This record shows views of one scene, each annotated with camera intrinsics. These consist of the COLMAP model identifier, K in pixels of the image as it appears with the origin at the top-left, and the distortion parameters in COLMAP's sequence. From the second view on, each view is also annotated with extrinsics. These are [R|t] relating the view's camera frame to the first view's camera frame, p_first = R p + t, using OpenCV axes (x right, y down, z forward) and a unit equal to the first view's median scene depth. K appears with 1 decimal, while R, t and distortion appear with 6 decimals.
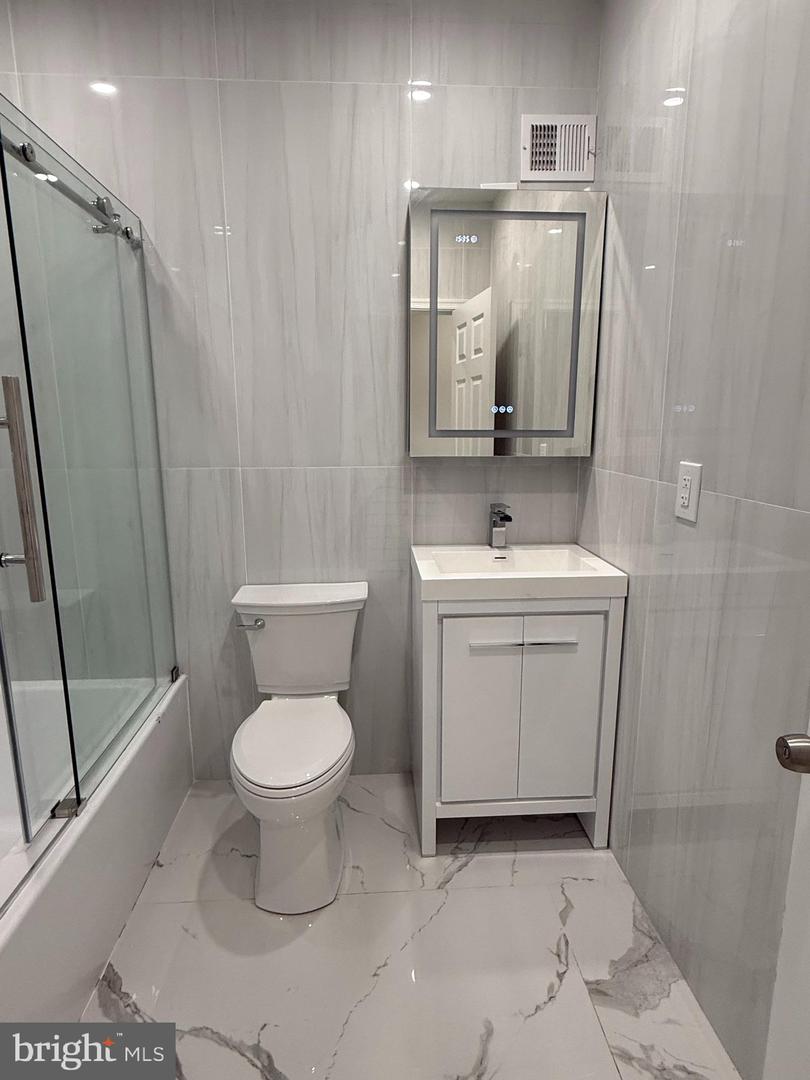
lens RADIAL K [[587.2, 0, 403.2], [0, 587.2, 535.0], [0, 0, 1]] dist [-0.000238, 0.000690]
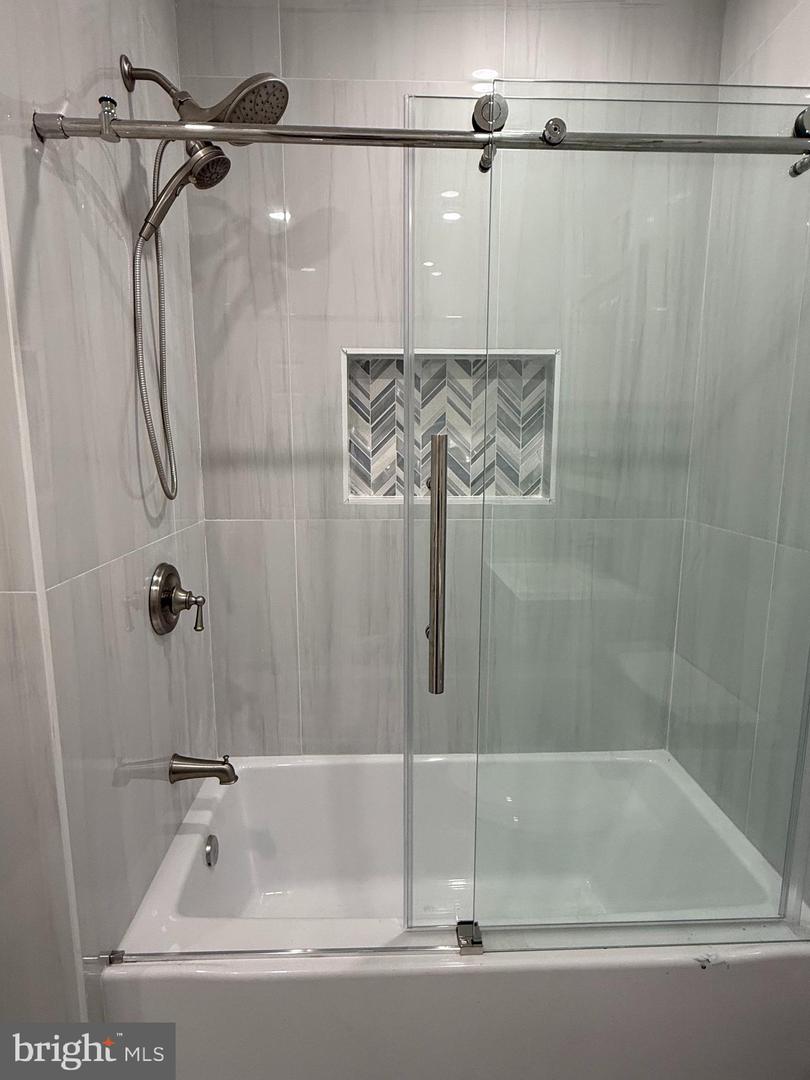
lens RADIAL K [[587.2, 0, 406.8], [0, 587.2, 541.3], [0, 0, 1]] dist [-0.000238, 0.000690]
pose [[-0.028132, 0.174945, -0.984176, 0.120613], [-0.189265, 0.965824, 0.177093, -0.161456], [0.981523, 0.191252, 0.005940, 0.594656]]
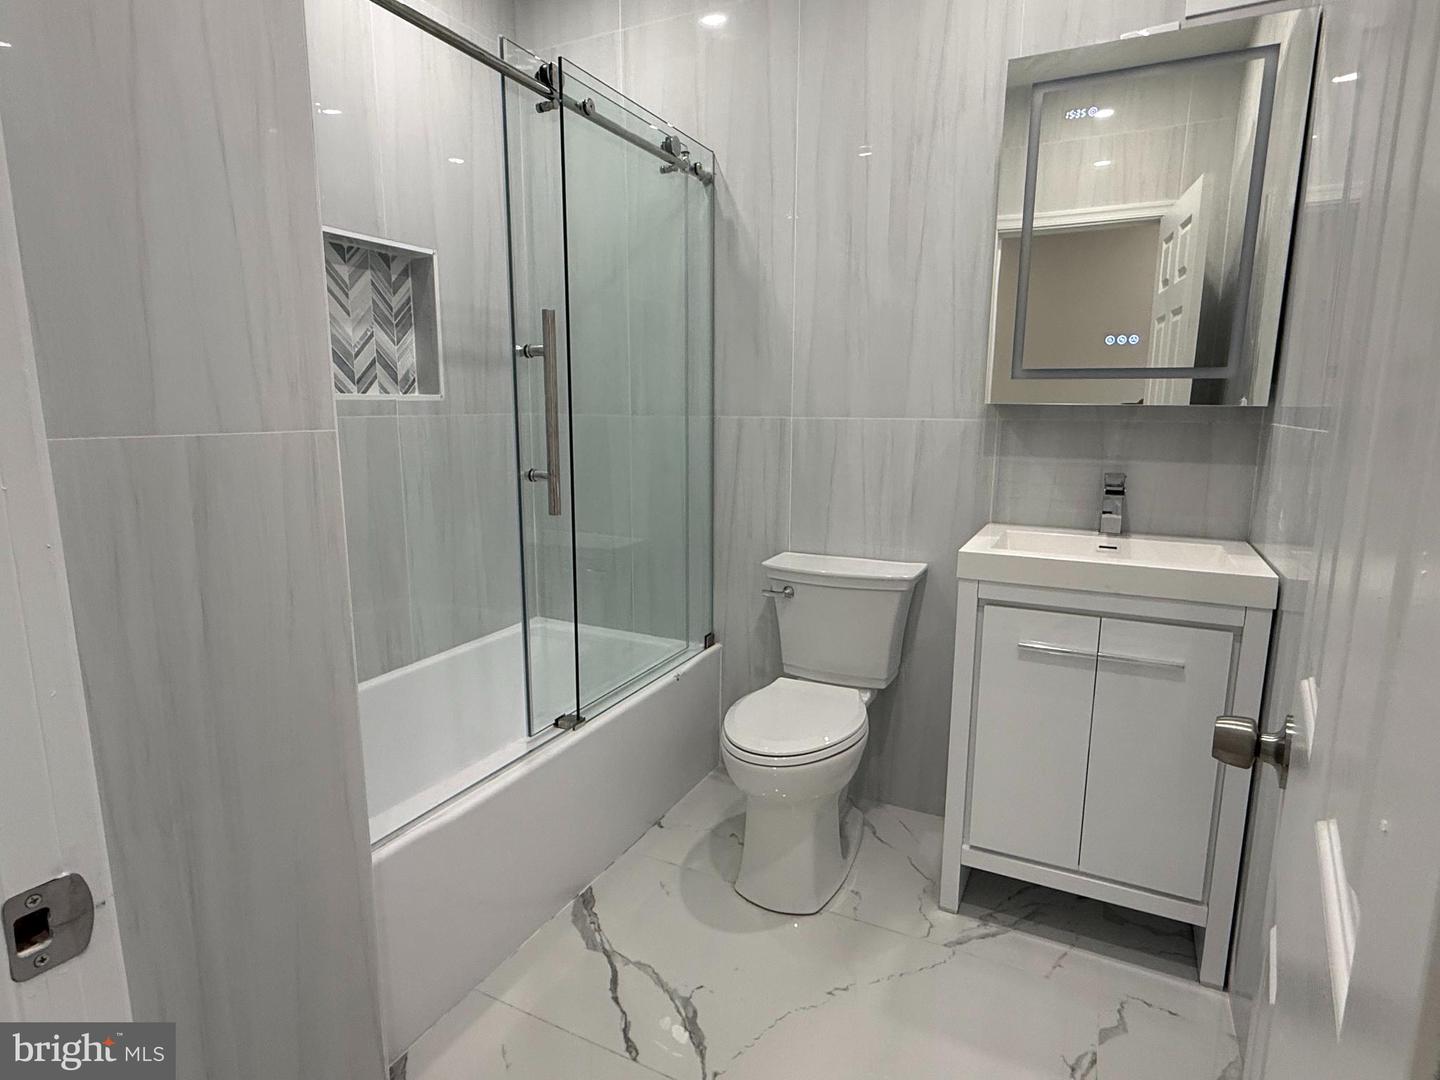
lens RADIAL K [[783.0, 0, 713.9], [0, 783.0, 540.1], [0, 0, 1]] dist [-0.000238, 0.000690]
pose [[0.863999, 0.094245, -0.494595, 0.234729], [-0.101671, 0.994746, 0.011941, 0.071880], [0.493122, 0.039969, 0.869041, -0.078637]]
